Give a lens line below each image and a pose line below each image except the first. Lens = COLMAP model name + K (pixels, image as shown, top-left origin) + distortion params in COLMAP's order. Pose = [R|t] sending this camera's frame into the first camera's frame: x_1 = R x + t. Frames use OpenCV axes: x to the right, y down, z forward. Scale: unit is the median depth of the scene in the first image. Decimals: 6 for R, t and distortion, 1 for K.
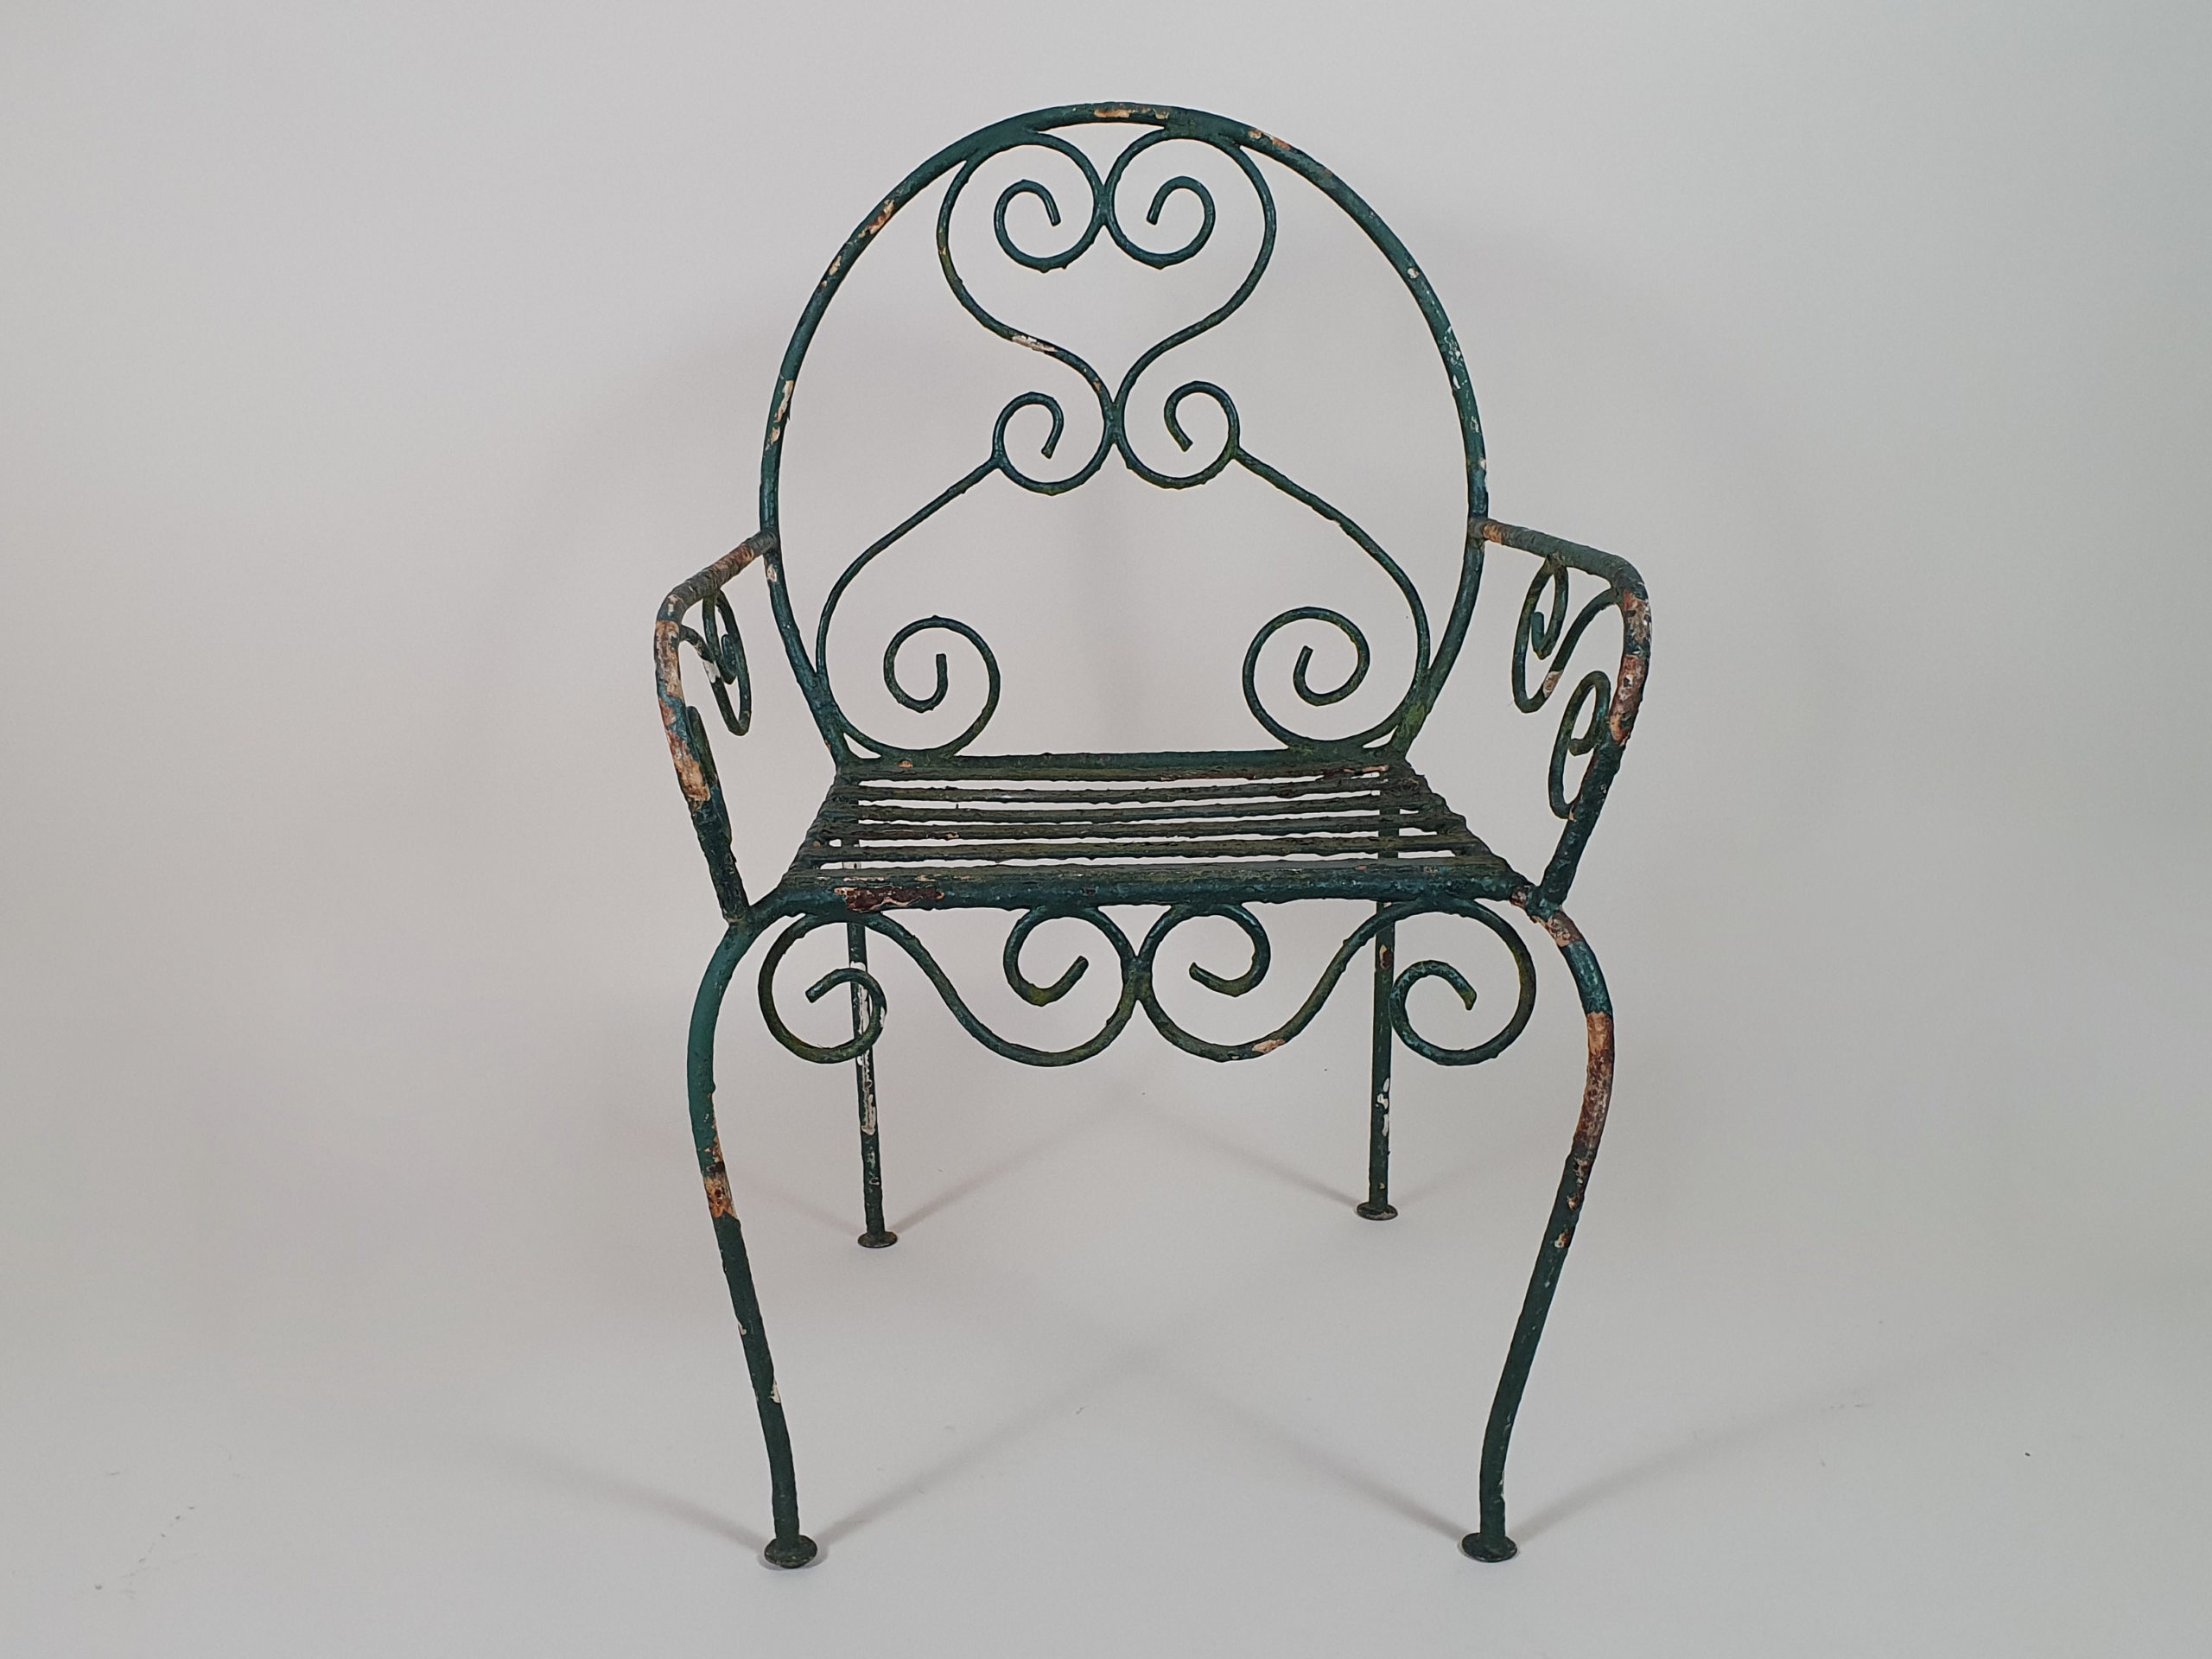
lens RADIAL K [[1750.4, 0, 933.1], [0, 1750.4, 903.9], [0, 0, 1]] dist [0.108911, -0.222105]
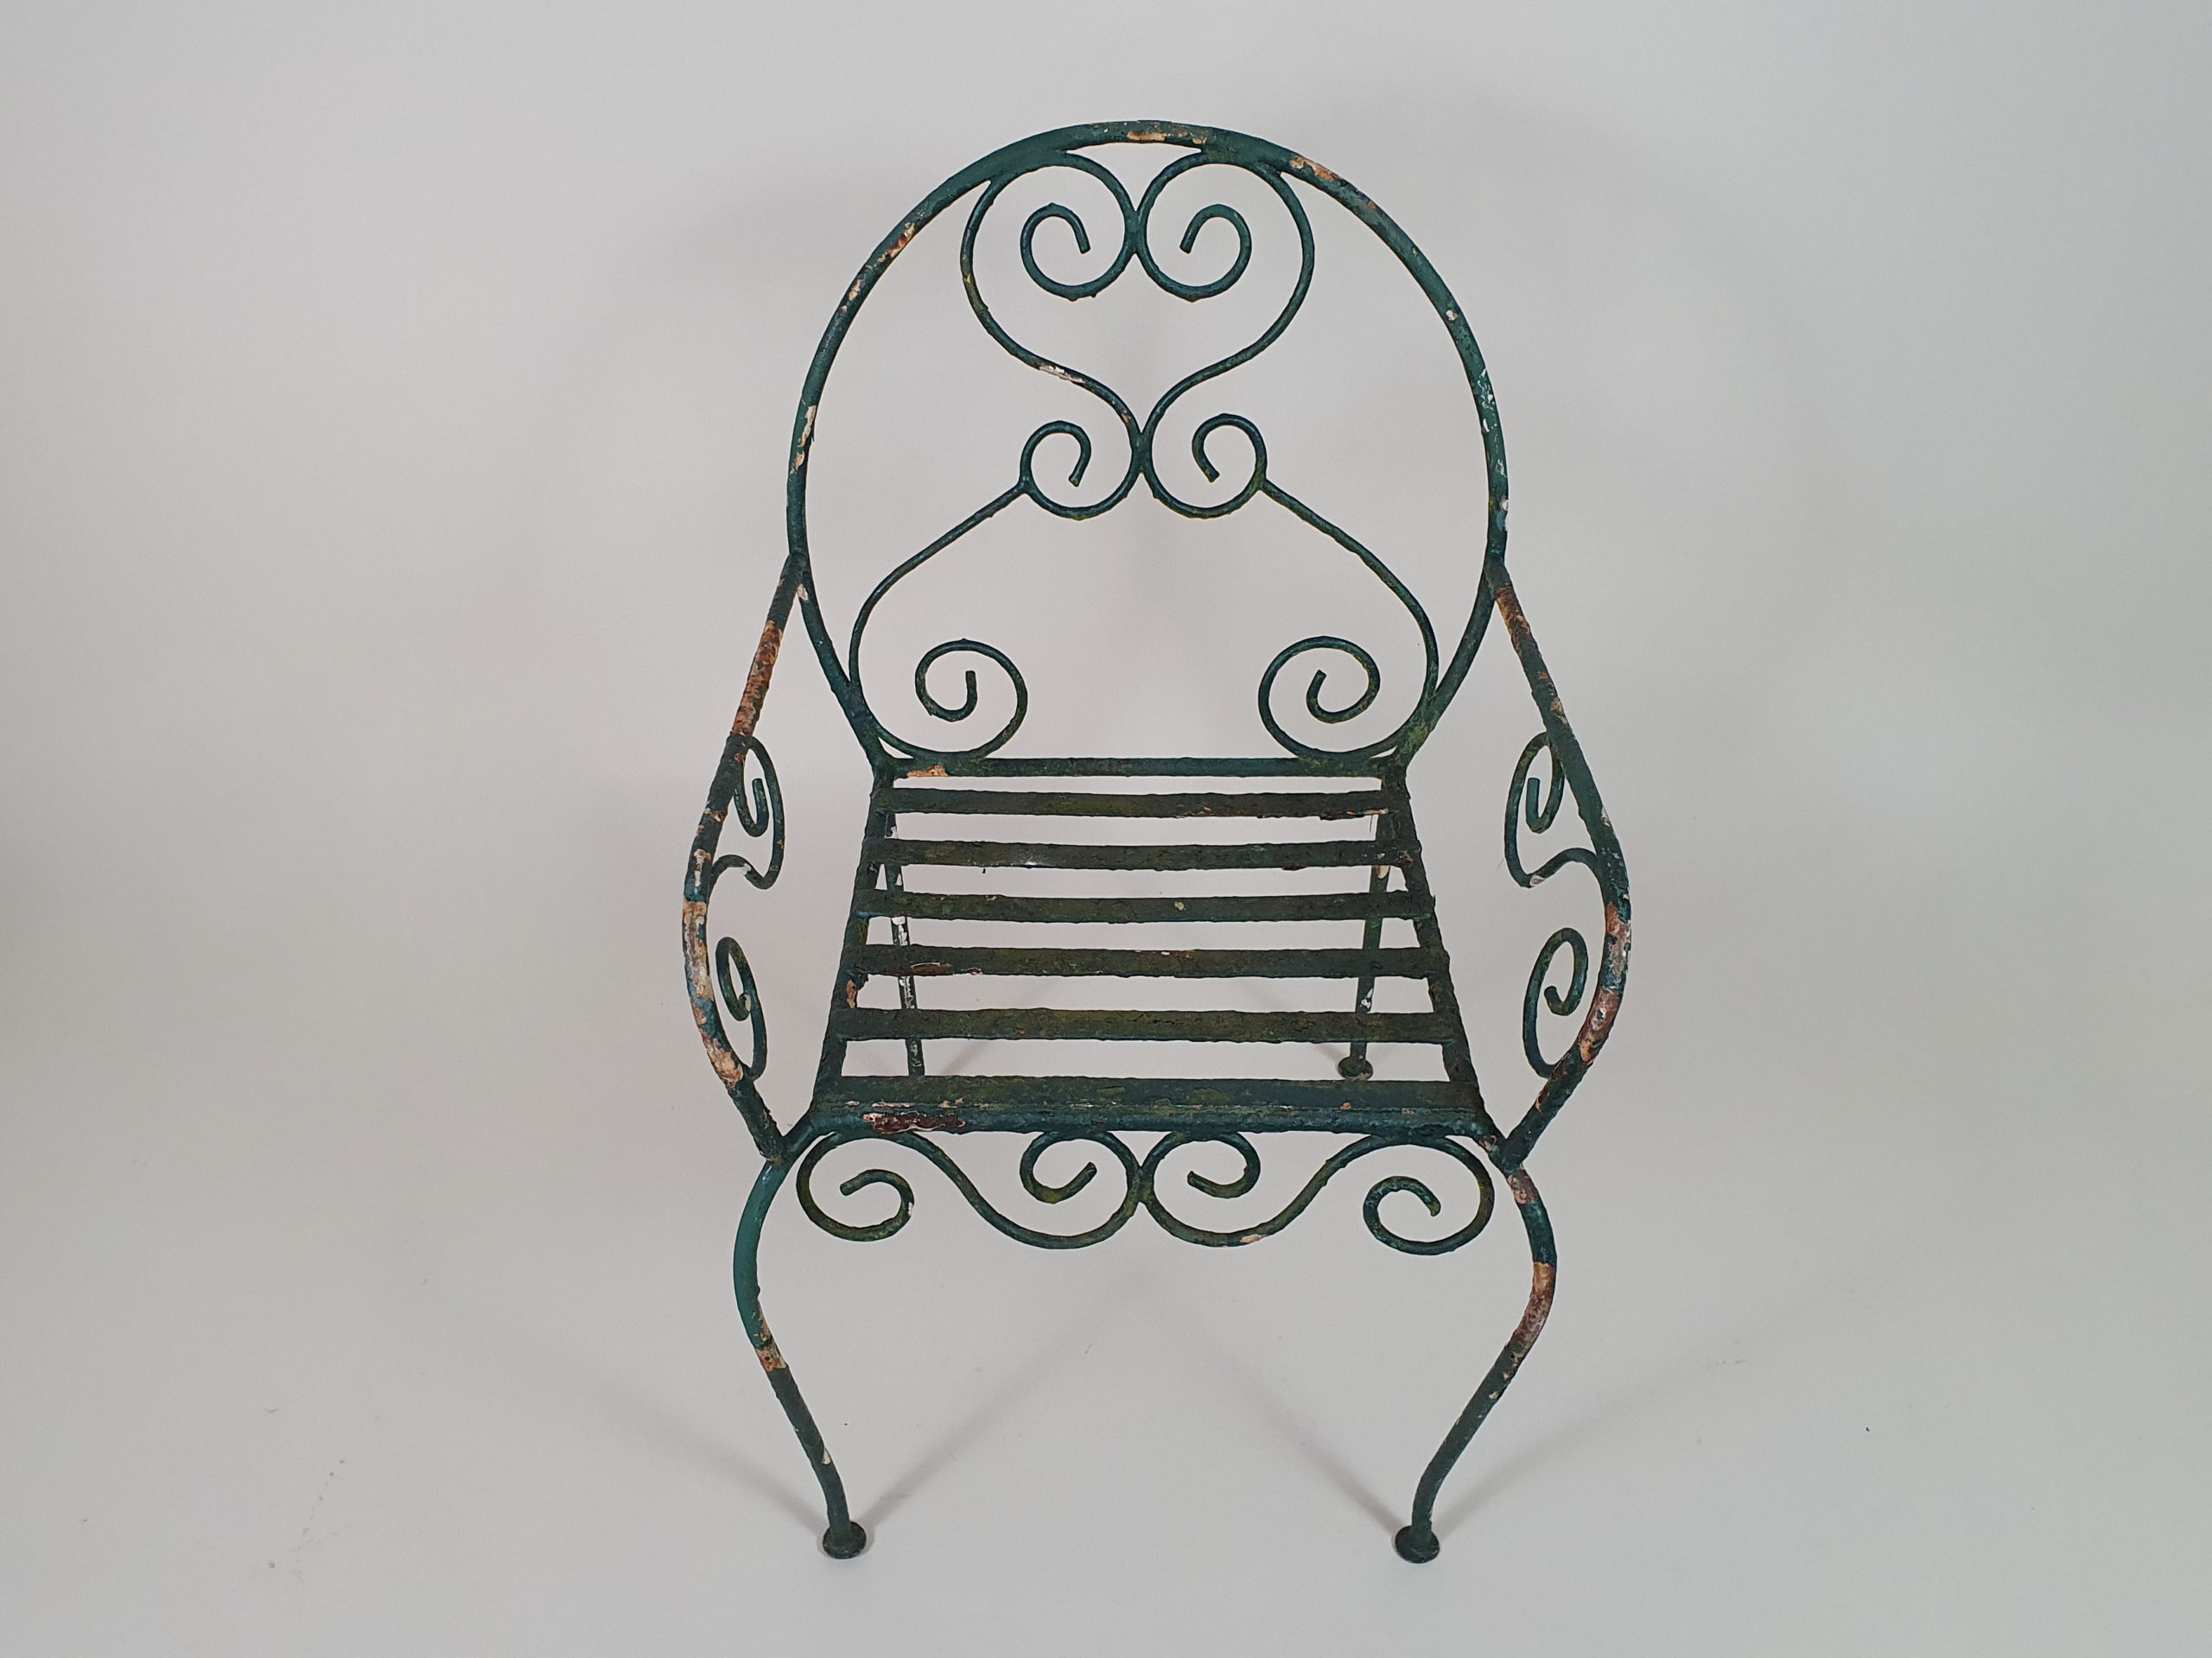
lens RADIAL K [[1581.6, 0, 1043.7], [0, 1581.6, 723.8], [0, 0, 1]] dist [0.104346, -0.145312]
pose [[0.999535, -0.005220, 0.030053, 0.019931], [-0.004707, 0.947051, 0.321049, -0.419506], [-0.030138, -0.321041, 0.946586, 0.107084]]
